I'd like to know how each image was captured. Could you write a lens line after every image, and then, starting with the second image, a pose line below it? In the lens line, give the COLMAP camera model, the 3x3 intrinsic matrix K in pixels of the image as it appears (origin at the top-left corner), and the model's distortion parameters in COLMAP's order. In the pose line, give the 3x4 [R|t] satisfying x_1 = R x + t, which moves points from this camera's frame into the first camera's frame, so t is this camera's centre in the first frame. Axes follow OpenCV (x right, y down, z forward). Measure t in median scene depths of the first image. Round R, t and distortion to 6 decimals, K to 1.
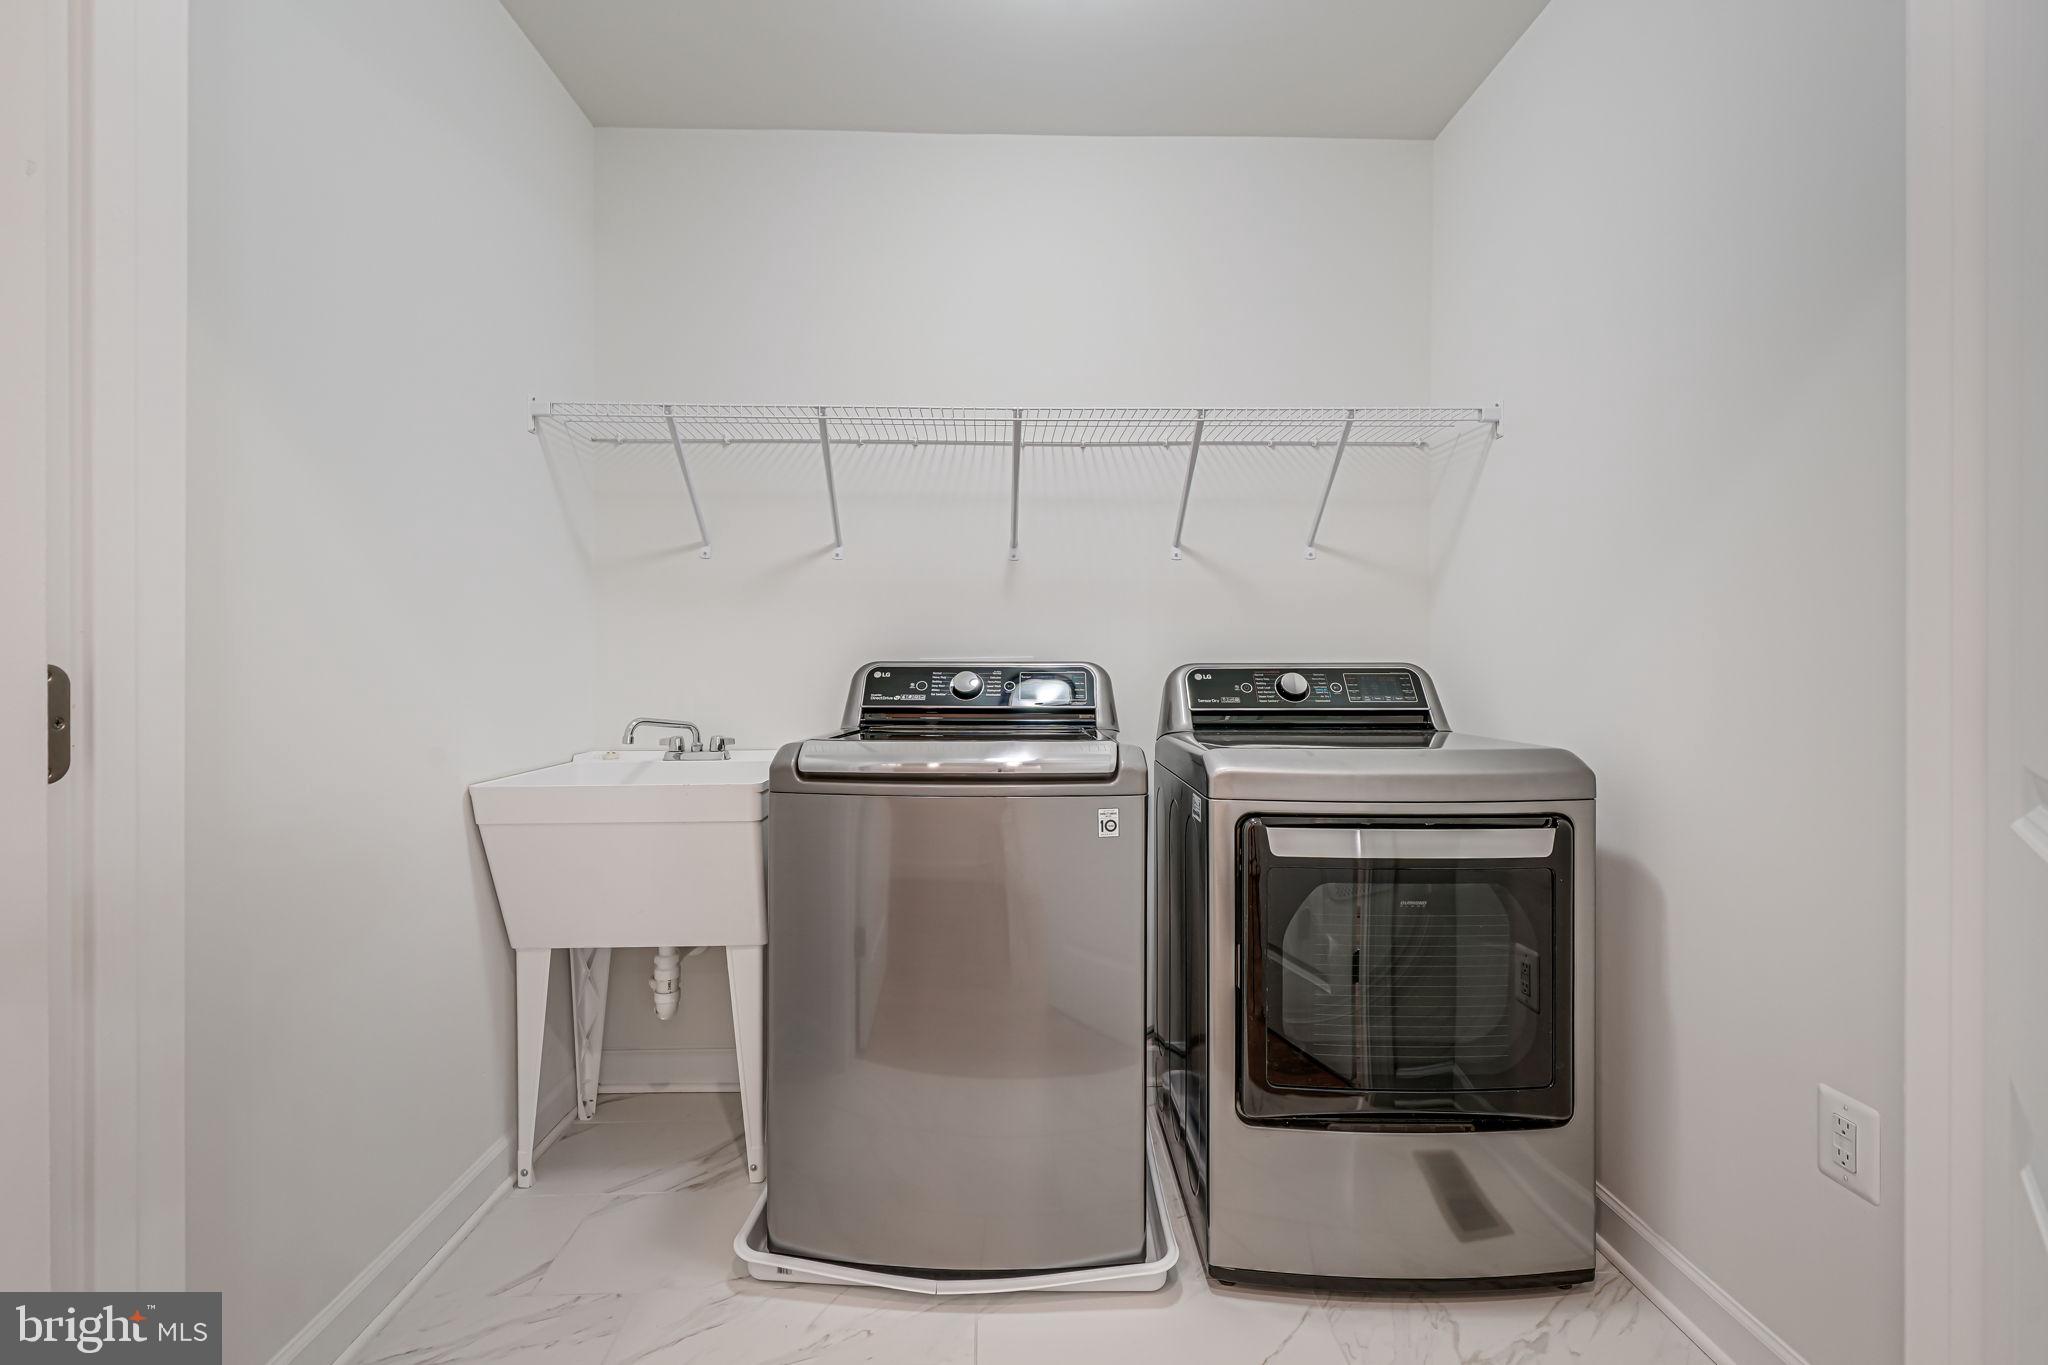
lens RADIAL K [[831.4, 0, 1023.1], [0, 831.4, 667.7], [0, 0, 1]] dist [-0.002177, 0.000049]
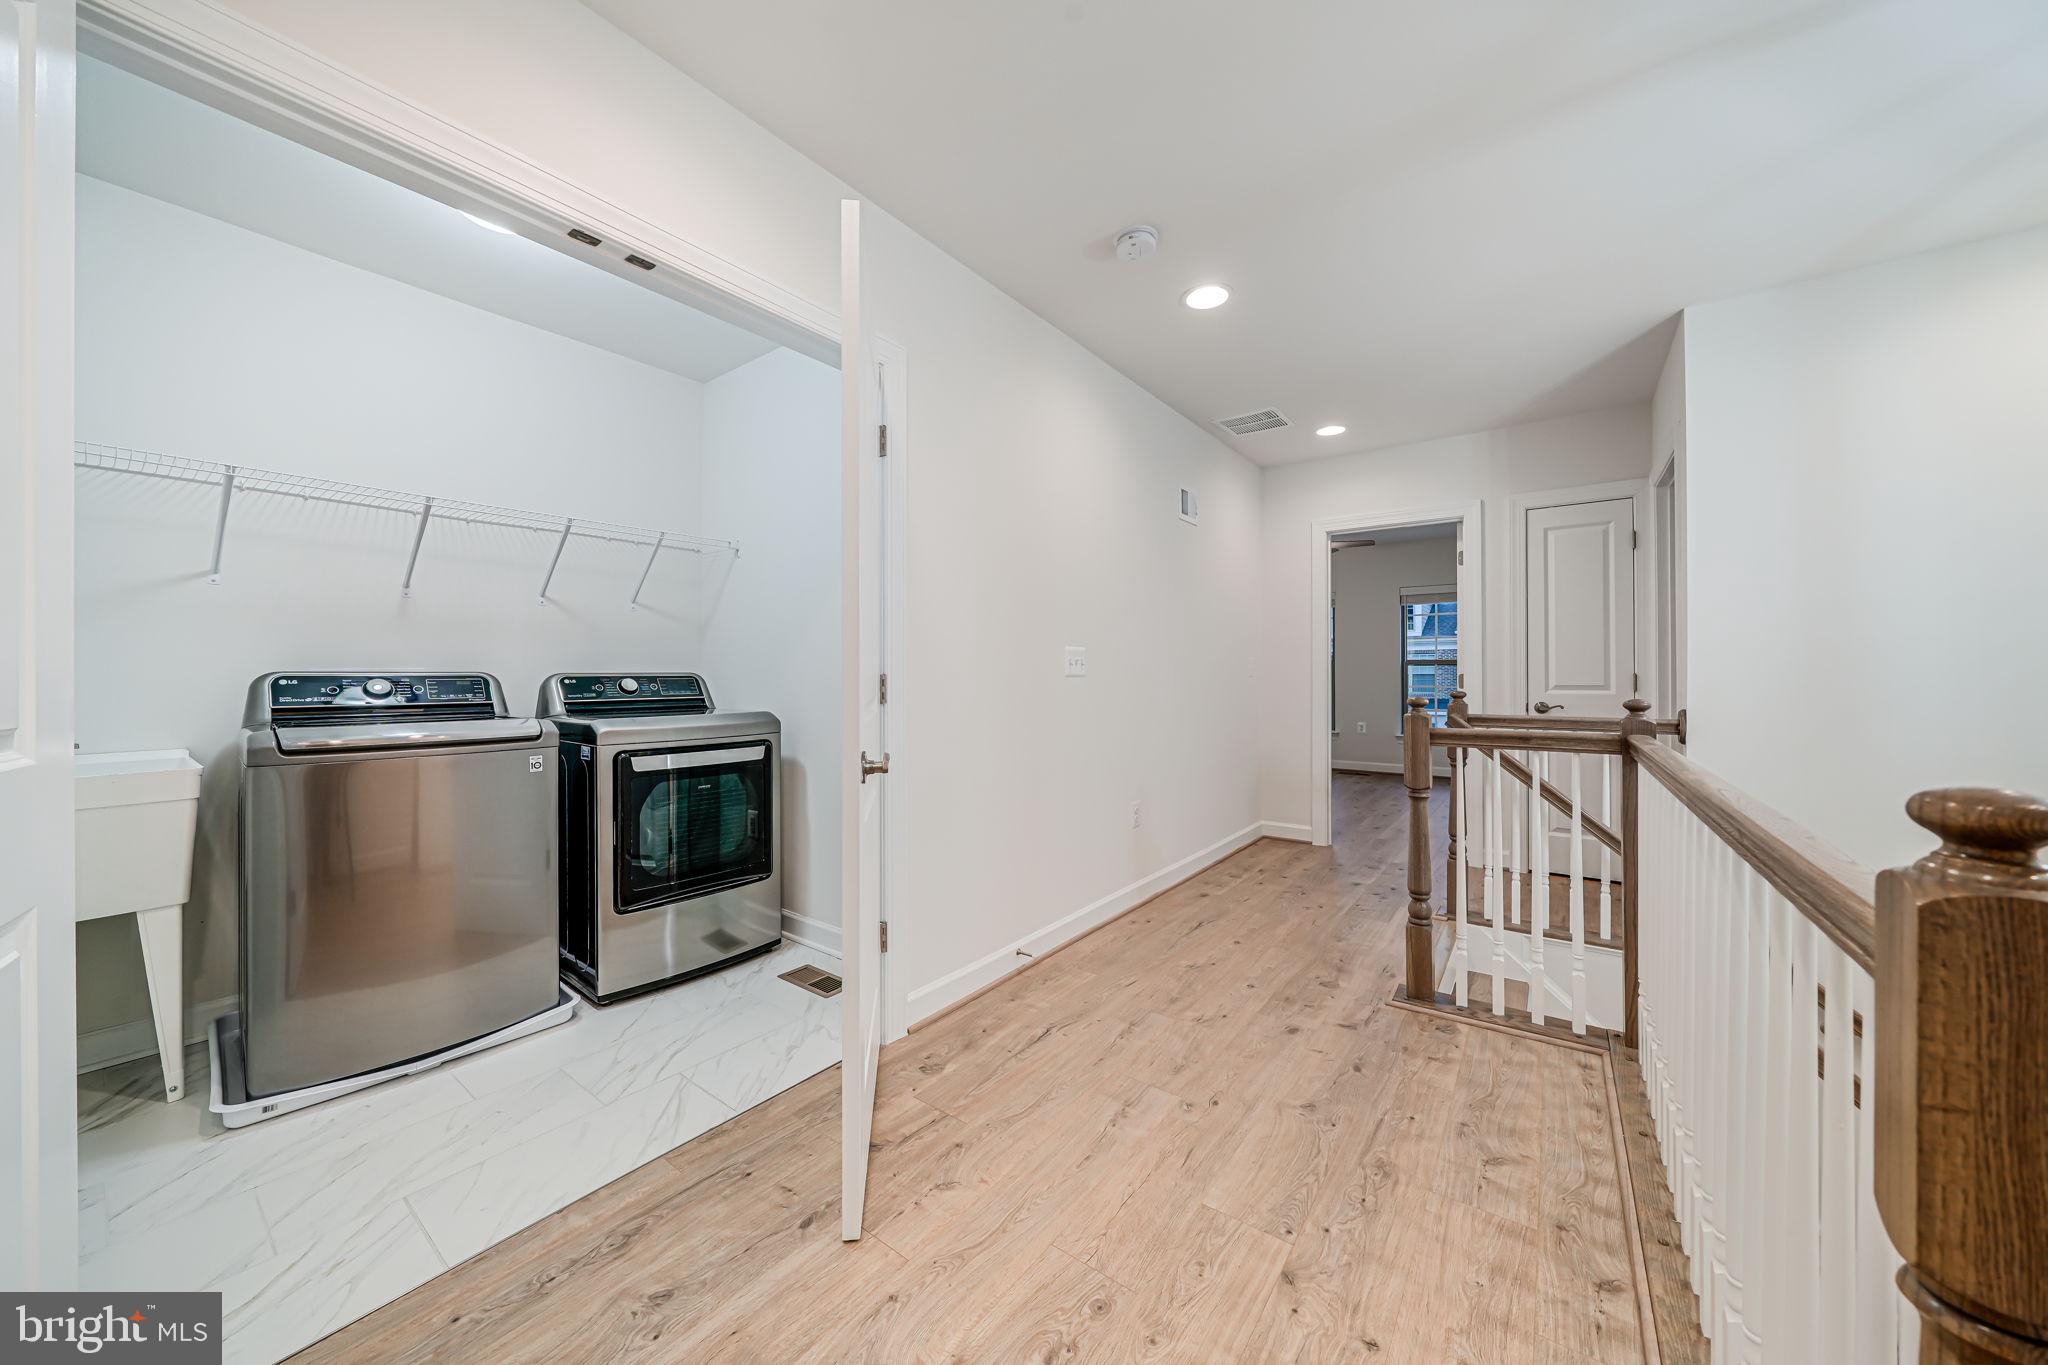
lens RADIAL K [[704.4, 0, 1014.3], [0, 704.4, 675.2], [0, 0, 1]] dist [-0.000273, -0.000071]
pose [[0.616774, -0.002654, 0.787136, -0.374290], [0.004584, 0.999989, -0.000220, 0.003614], [-0.787127, 0.003744, 0.616780, -0.600109]]
